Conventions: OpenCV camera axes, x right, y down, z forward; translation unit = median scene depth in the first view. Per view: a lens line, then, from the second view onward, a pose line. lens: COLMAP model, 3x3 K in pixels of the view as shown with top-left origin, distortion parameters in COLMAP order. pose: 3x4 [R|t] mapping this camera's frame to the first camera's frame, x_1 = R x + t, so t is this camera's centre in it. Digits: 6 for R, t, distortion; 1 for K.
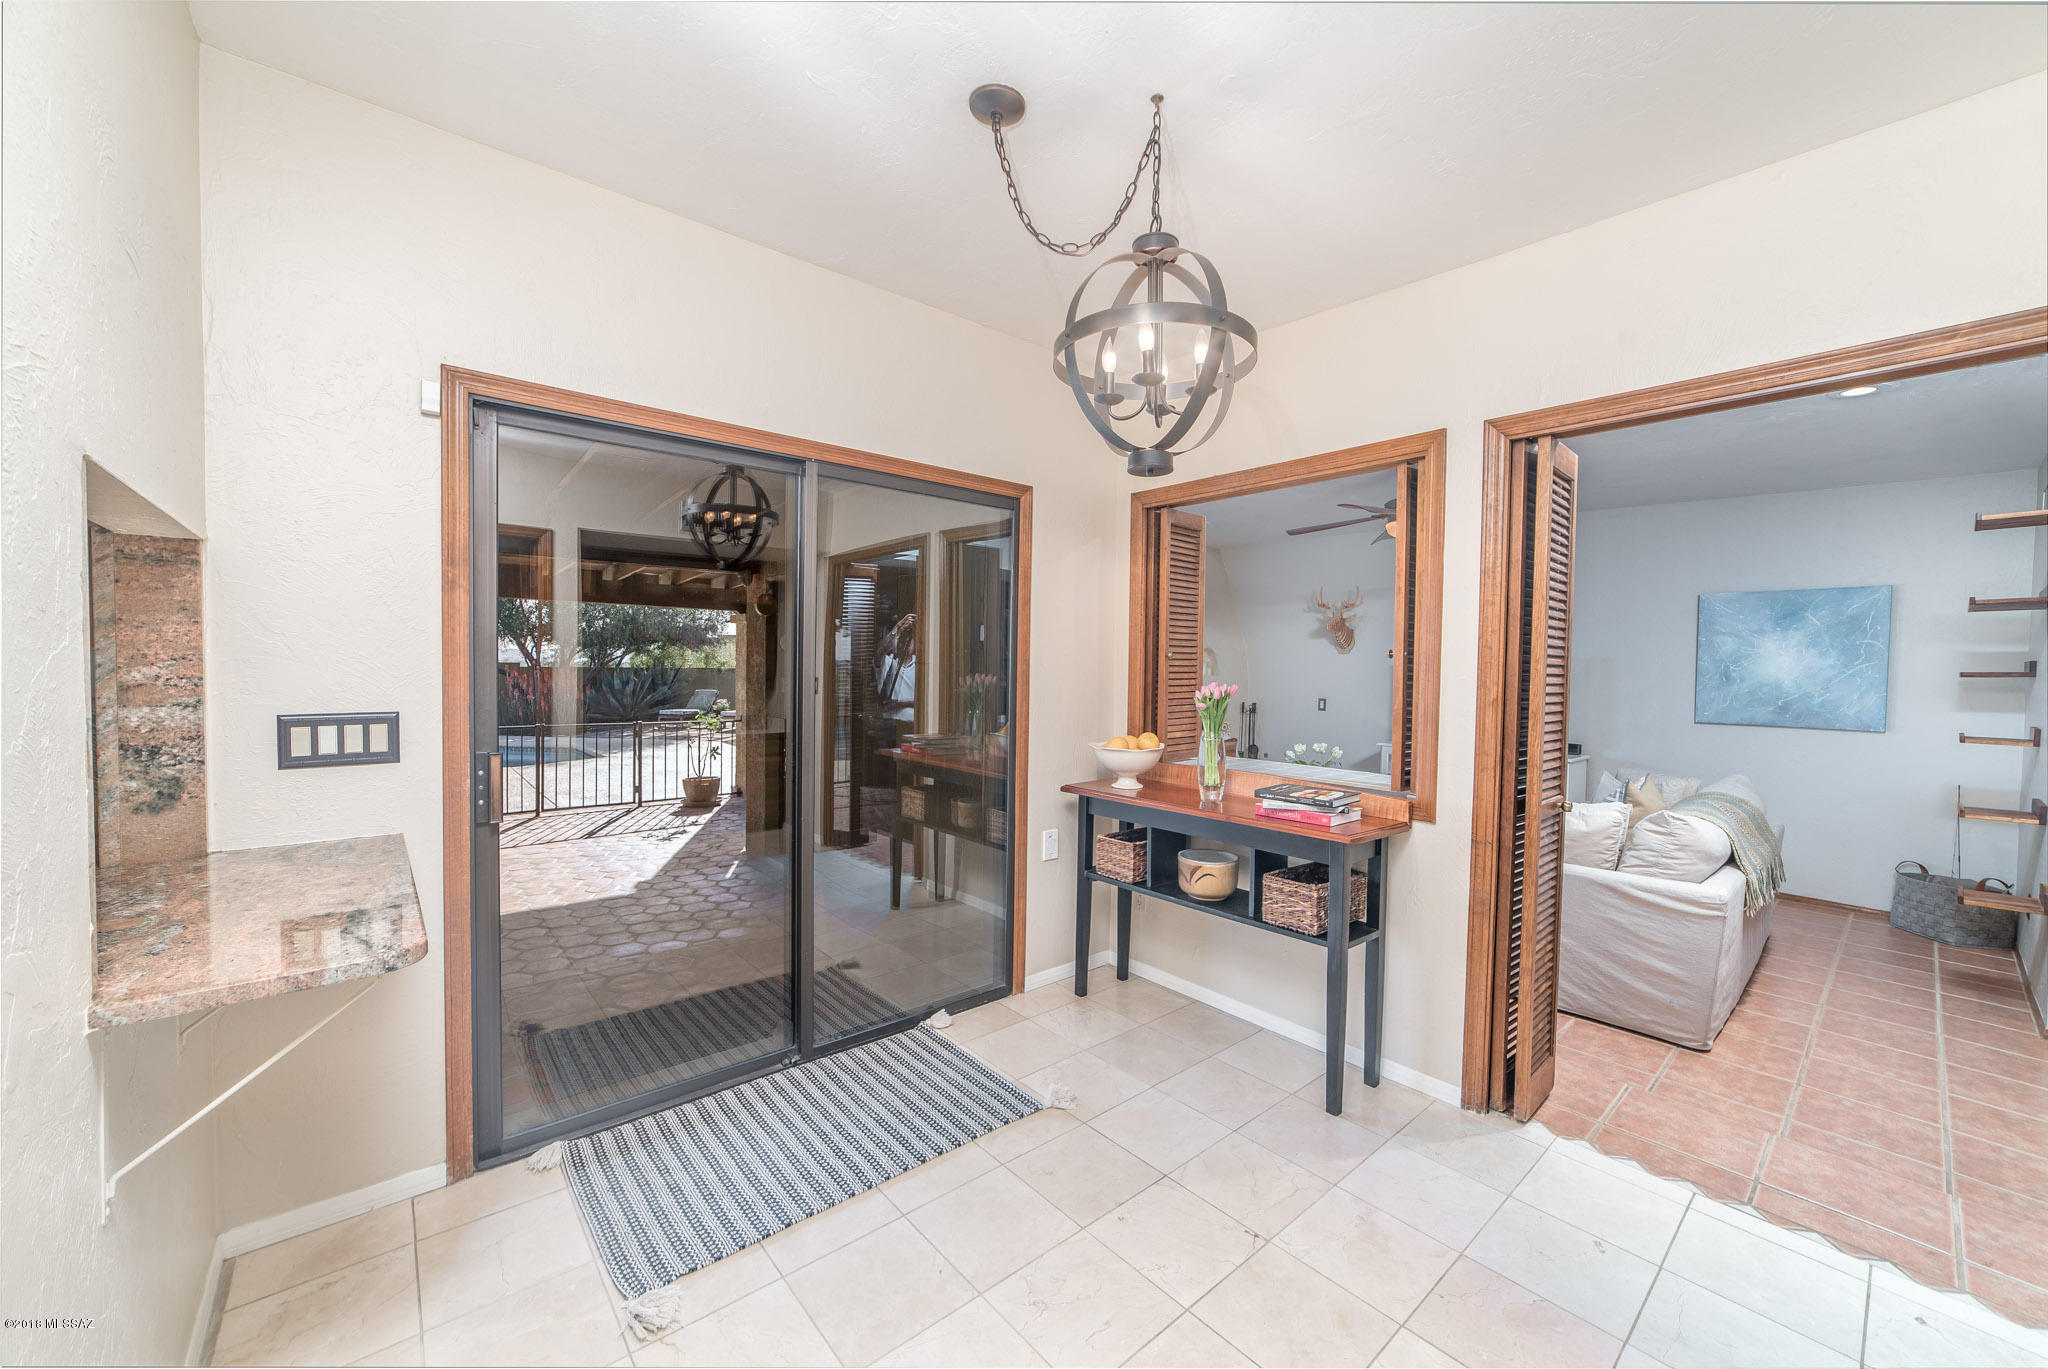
lens RADIAL K [[769.4, 0, 1021.1], [0, 769.4, 687.0], [0, 0, 1]] dist [-0.008109, 0.000146]
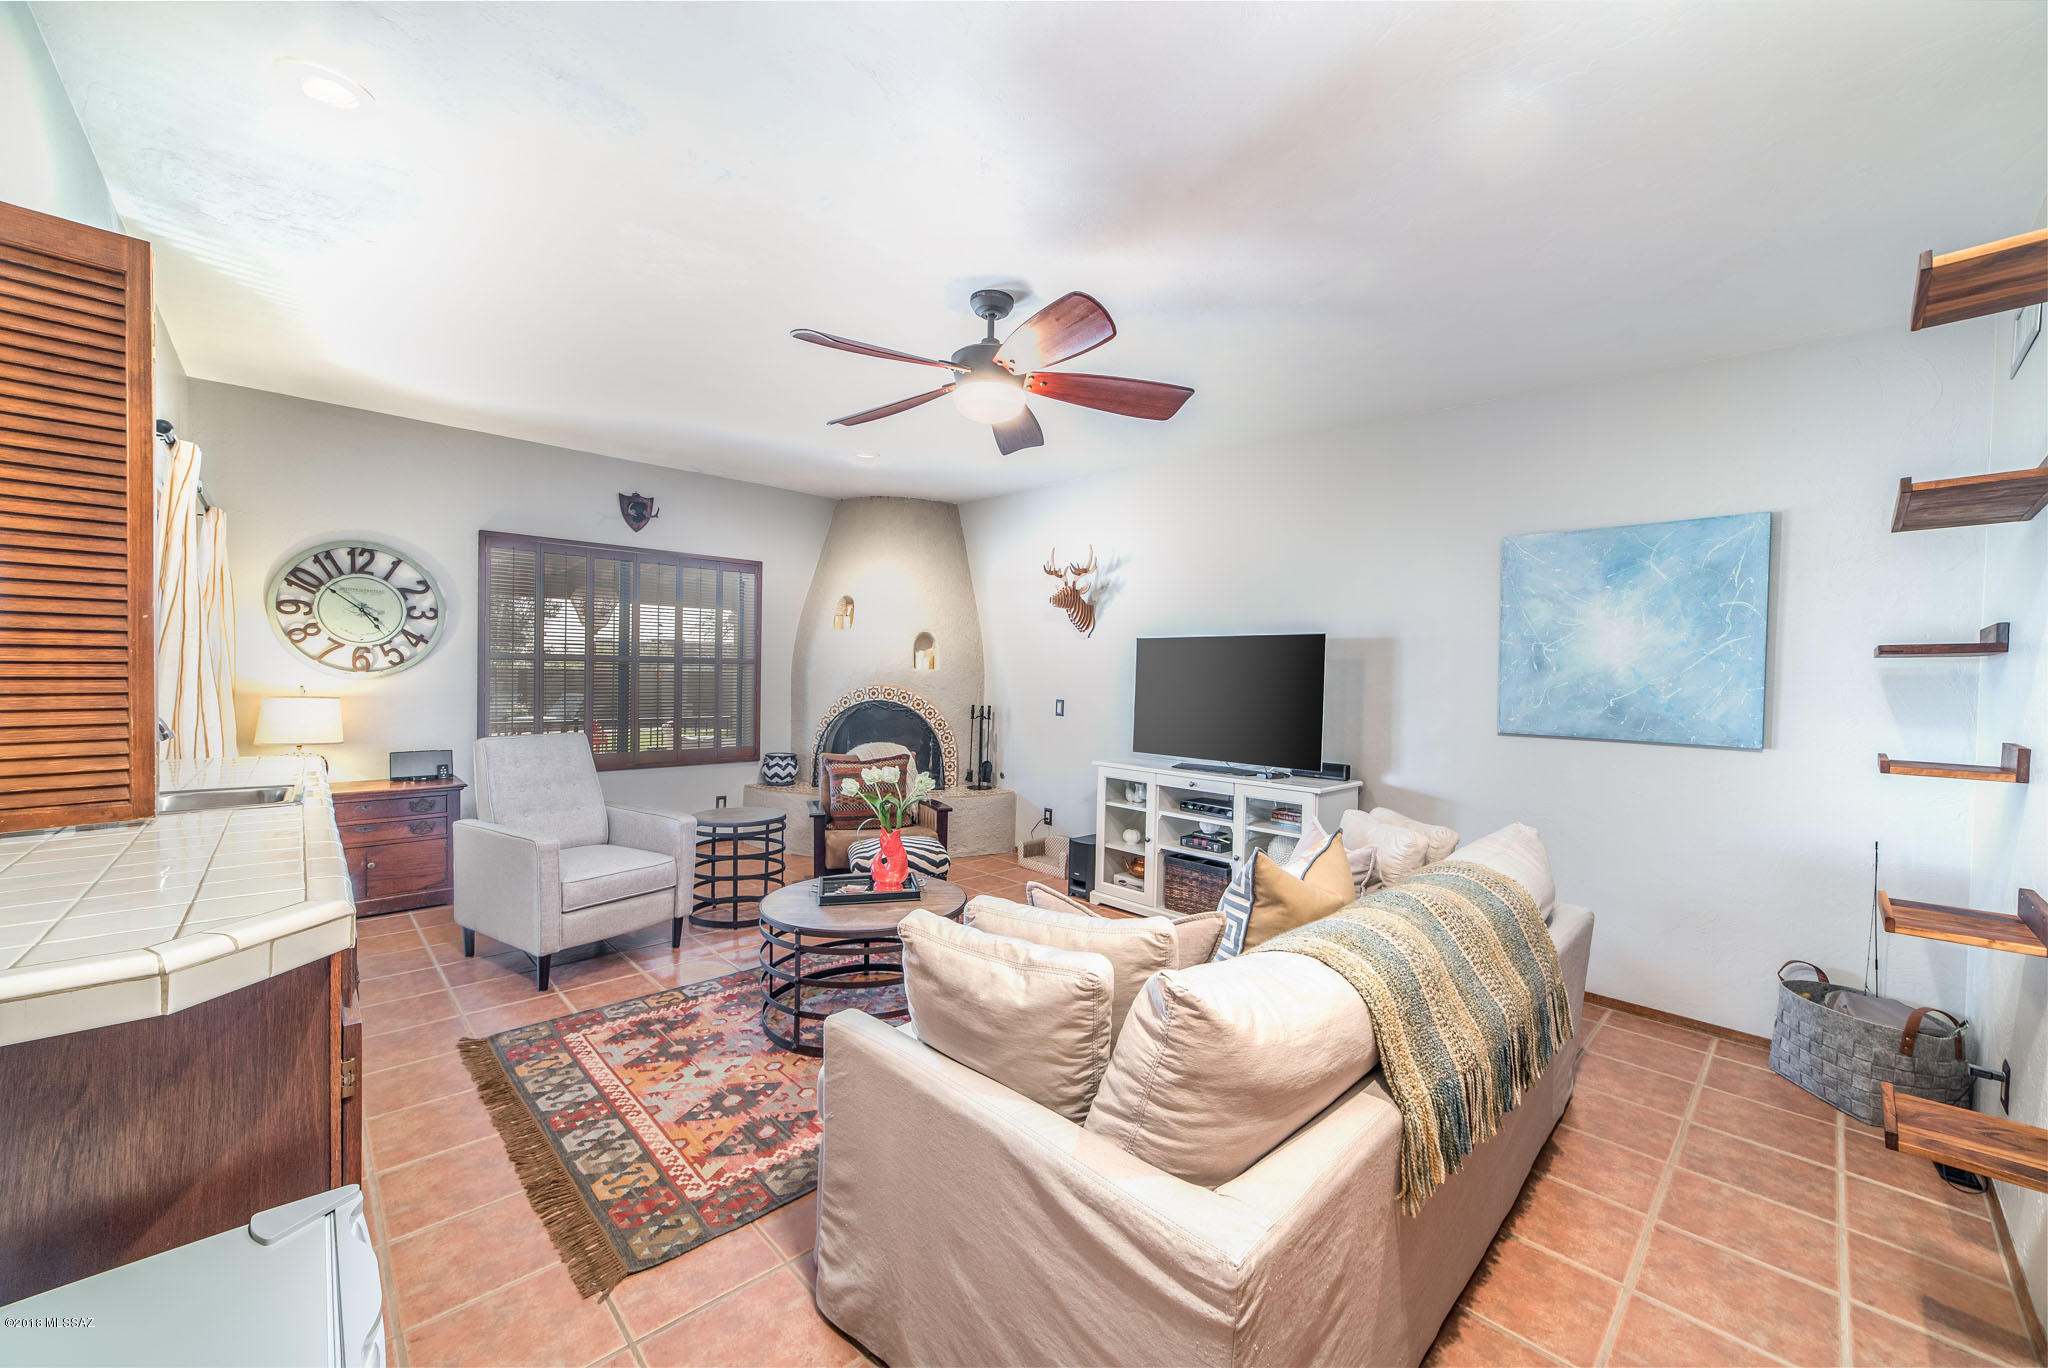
lens RADIAL K [[764.9, 0, 1033.3], [0, 764.9, 683.9], [0, 0, 1]] dist [-0.014007, 0.000262]
pose [[0.998317, 0.005999, 0.057684, 0.628075], [-0.005210, 0.999891, -0.013820, 0.021534], [-0.057761, 0.013497, 0.998239, 0.521813]]
